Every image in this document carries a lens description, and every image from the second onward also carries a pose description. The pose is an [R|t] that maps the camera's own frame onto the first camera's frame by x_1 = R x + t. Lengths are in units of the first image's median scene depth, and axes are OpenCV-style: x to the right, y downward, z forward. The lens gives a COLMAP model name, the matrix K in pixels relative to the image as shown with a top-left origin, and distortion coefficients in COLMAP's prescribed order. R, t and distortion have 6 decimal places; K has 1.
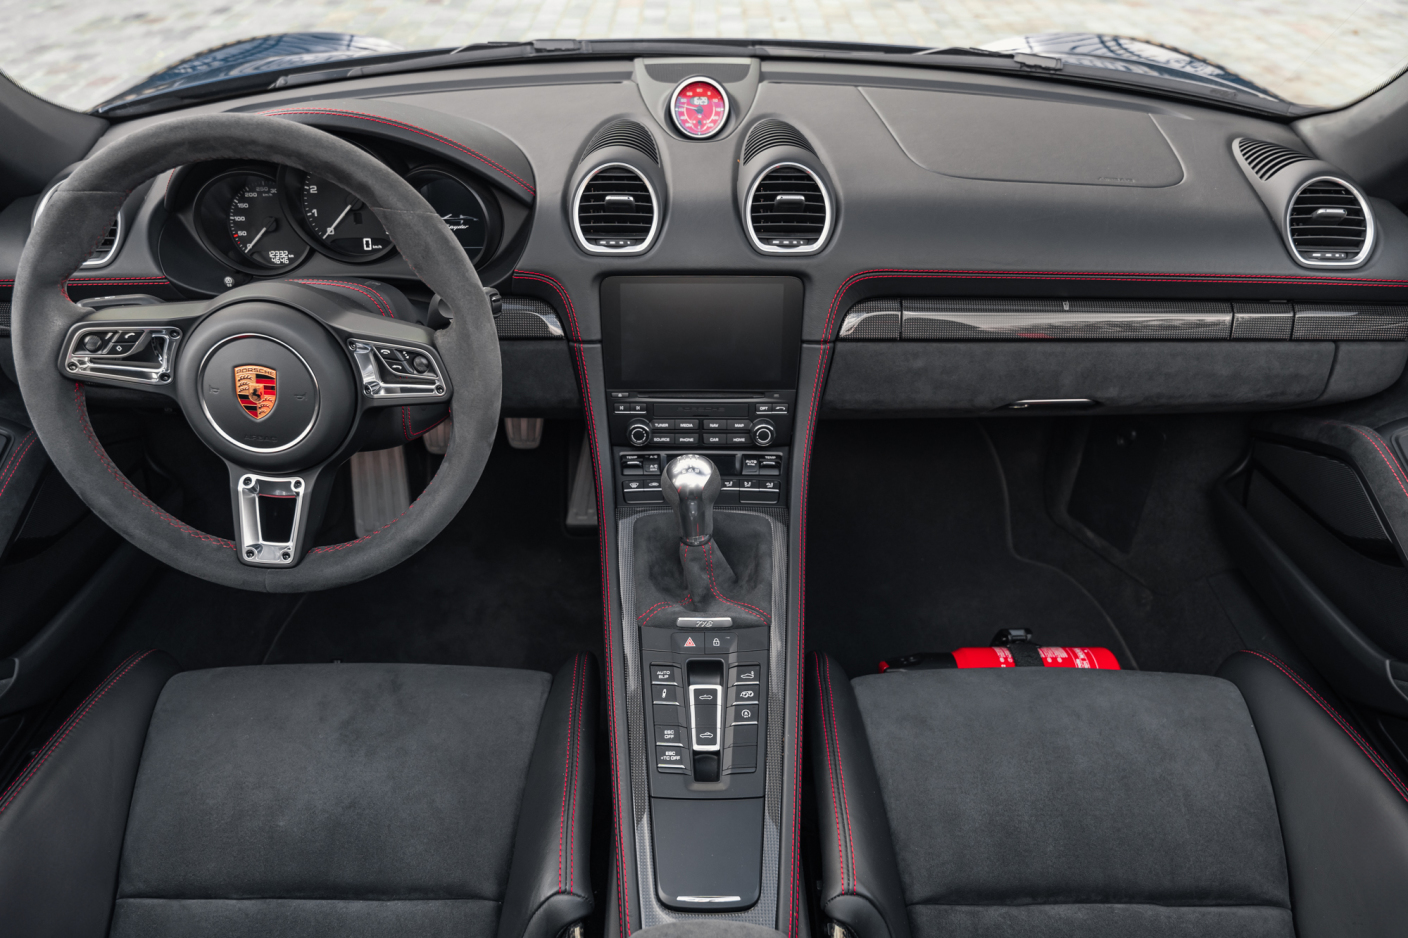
lens RADIAL K [[948.6, 0, 682.4], [0, 948.6, 474.4], [0, 0, 1]] dist [-0.000956, -0.003431]
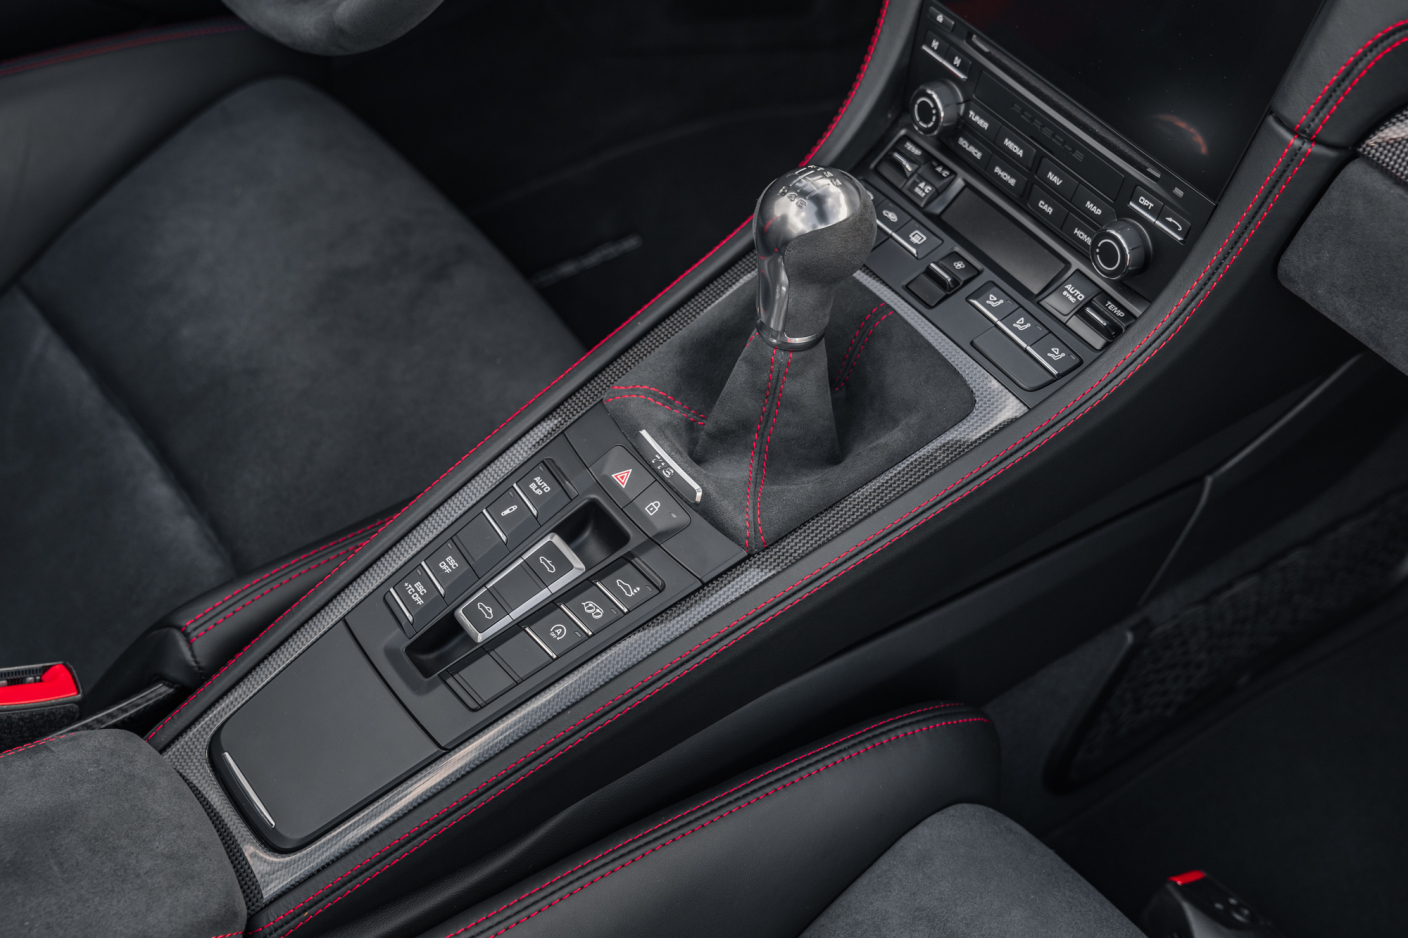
lens RADIAL K [[1901.5, 0, 704.0], [0, 1901.5, 469.0], [0, 0, 1]] dist [0.004850, 0.003117]
pose [[0.589341, 0.603304, -0.537309, 0.588864], [-0.471649, 0.796910, 0.377467, -0.238701], [0.655914, 0.030964, 0.754200, 0.245871]]
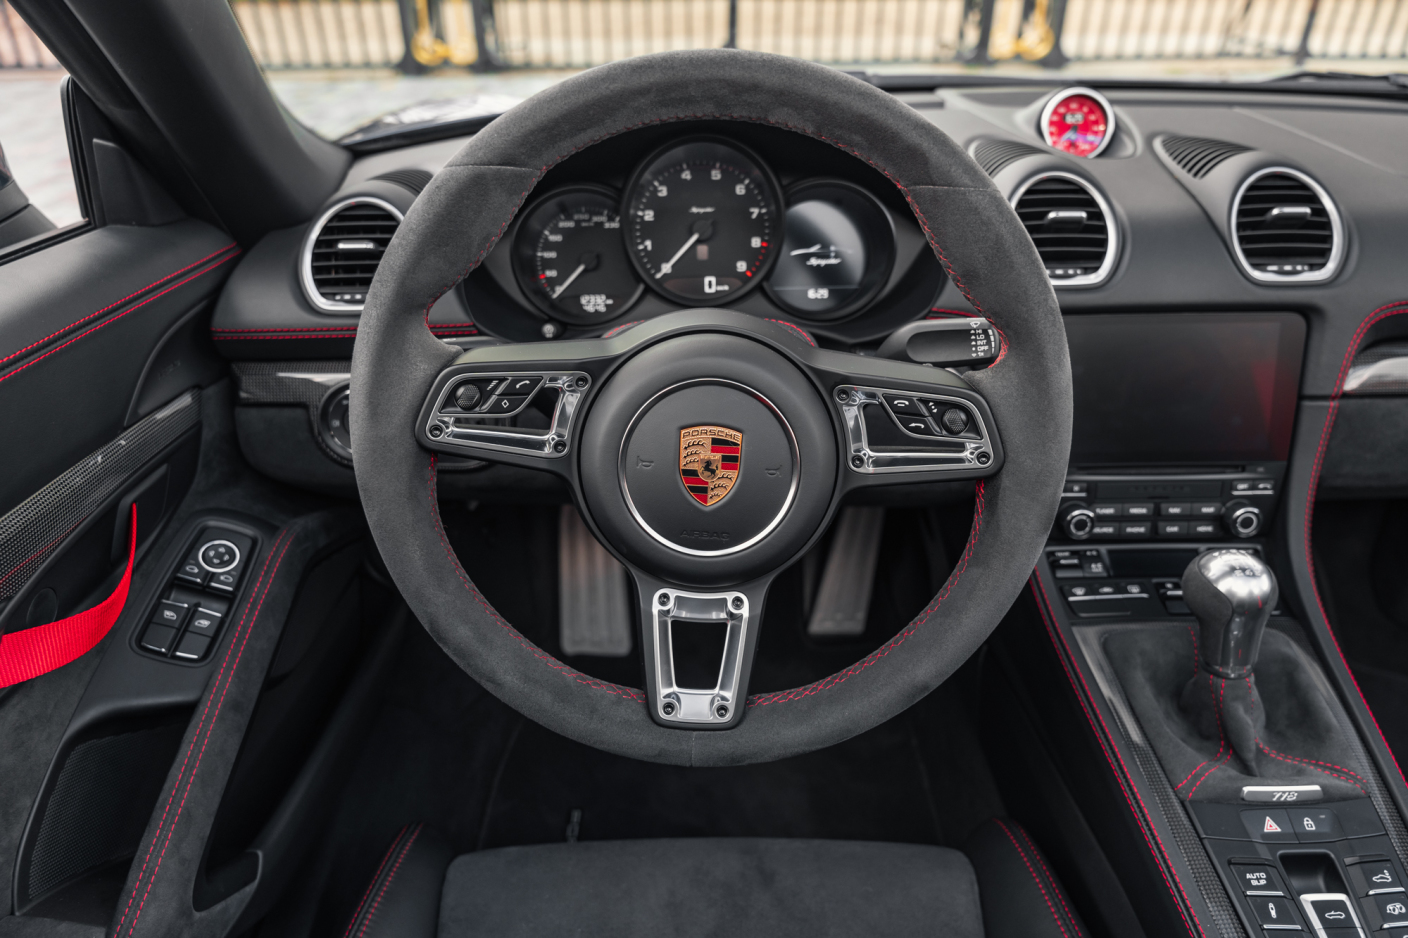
lens RADIAL K [[908.7, 0, 704.0], [0, 908.7, 469.0], [0, 0, 1]] dist [-0.003607, -0.002355]
pose [[0.999887, -0.014513, -0.004000, -0.394839], [0.014000, 0.994120, -0.107378, -0.013905], [0.005534, 0.107310, 0.994210, 0.319913]]
